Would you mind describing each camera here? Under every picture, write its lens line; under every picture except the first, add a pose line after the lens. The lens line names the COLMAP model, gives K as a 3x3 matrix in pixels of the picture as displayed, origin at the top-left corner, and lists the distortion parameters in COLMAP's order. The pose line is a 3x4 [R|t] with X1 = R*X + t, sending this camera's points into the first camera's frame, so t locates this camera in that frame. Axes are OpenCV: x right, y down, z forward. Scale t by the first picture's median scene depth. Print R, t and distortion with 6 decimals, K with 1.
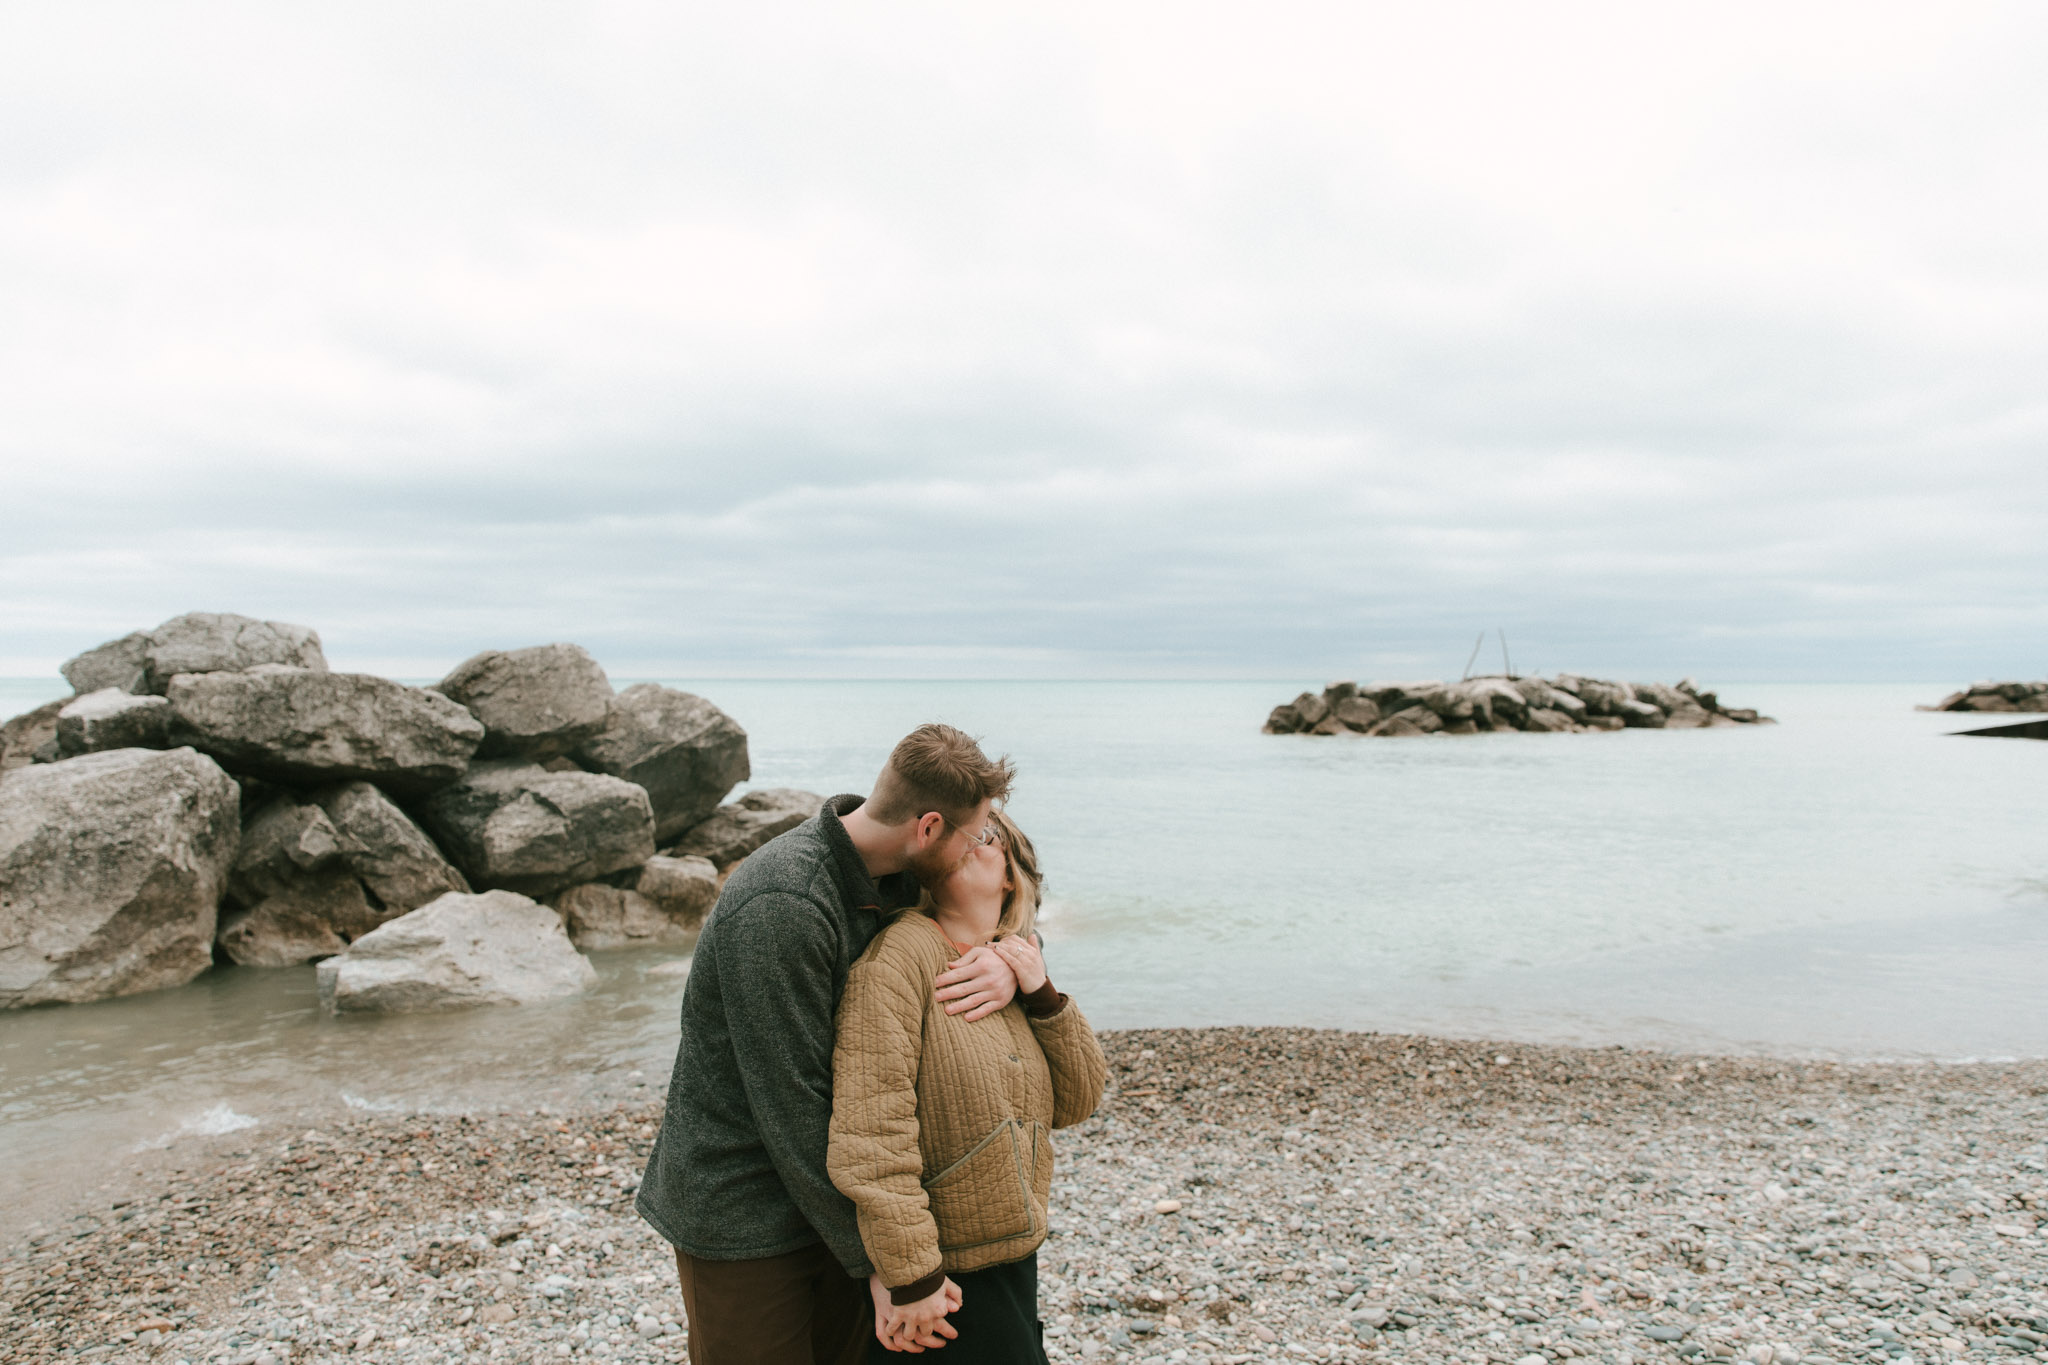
lens RADIAL K [[1351.2, 0, 1024.0], [0, 1351.2, 682.5], [0, 0, 1]] dist [0.009323, -0.008597]
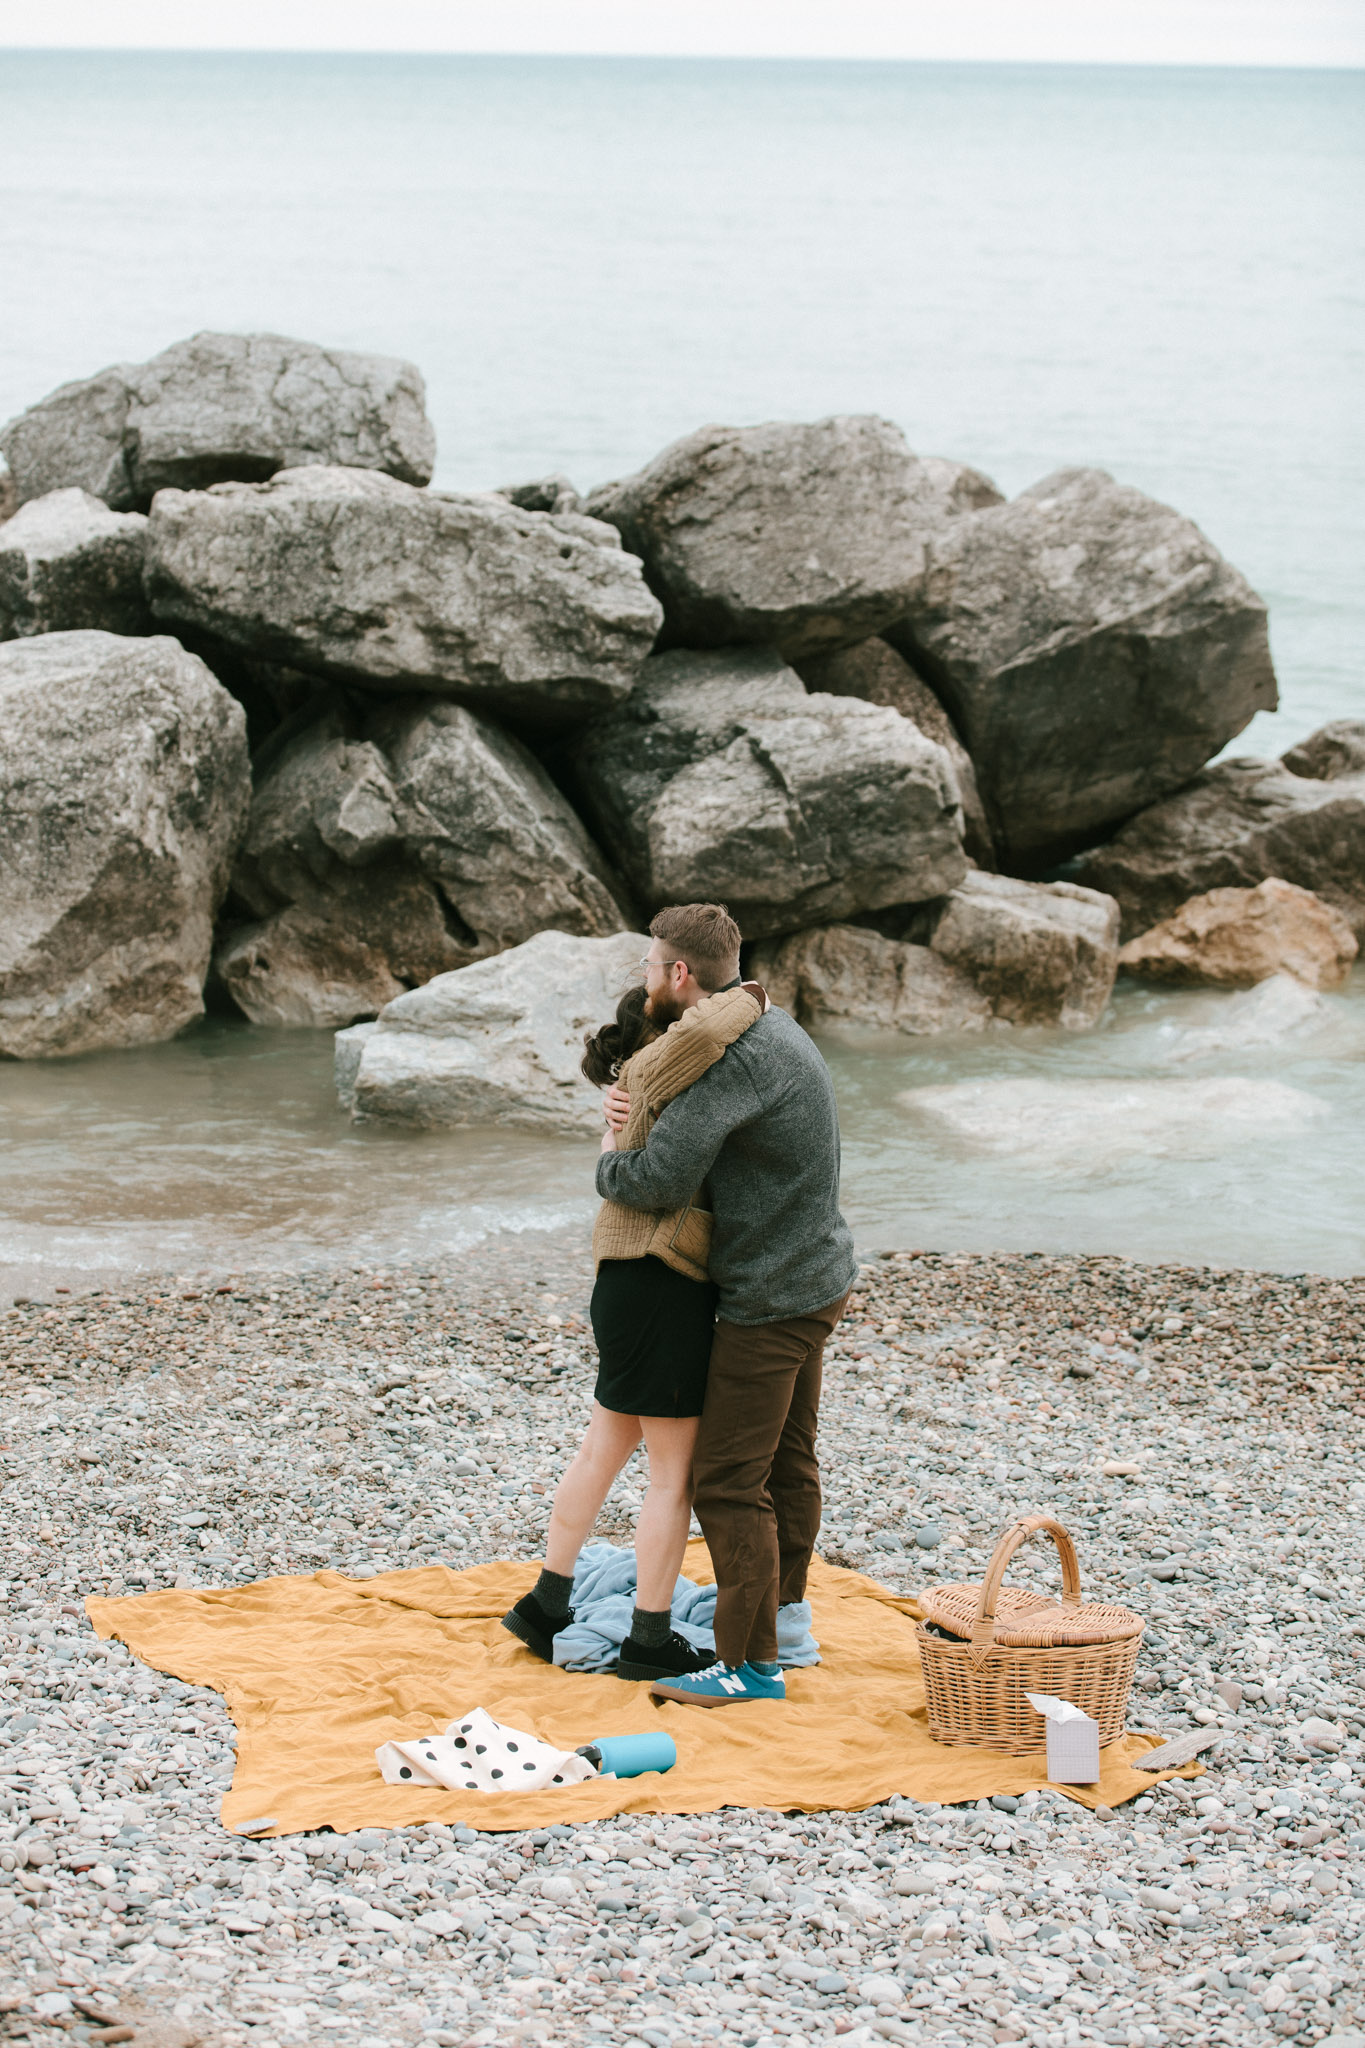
lens RADIAL K [[4851.3, 0, 682.5], [0, 4851.3, 1024.0], [0, 0, 1]] dist [0.024044, -0.548153]
pose [[0.881132, 0.102221, -0.461689, 0.514317], [-0.014021, 0.981574, 0.190570, -0.176459], [0.472662, -0.161444, 0.866329, -0.672484]]
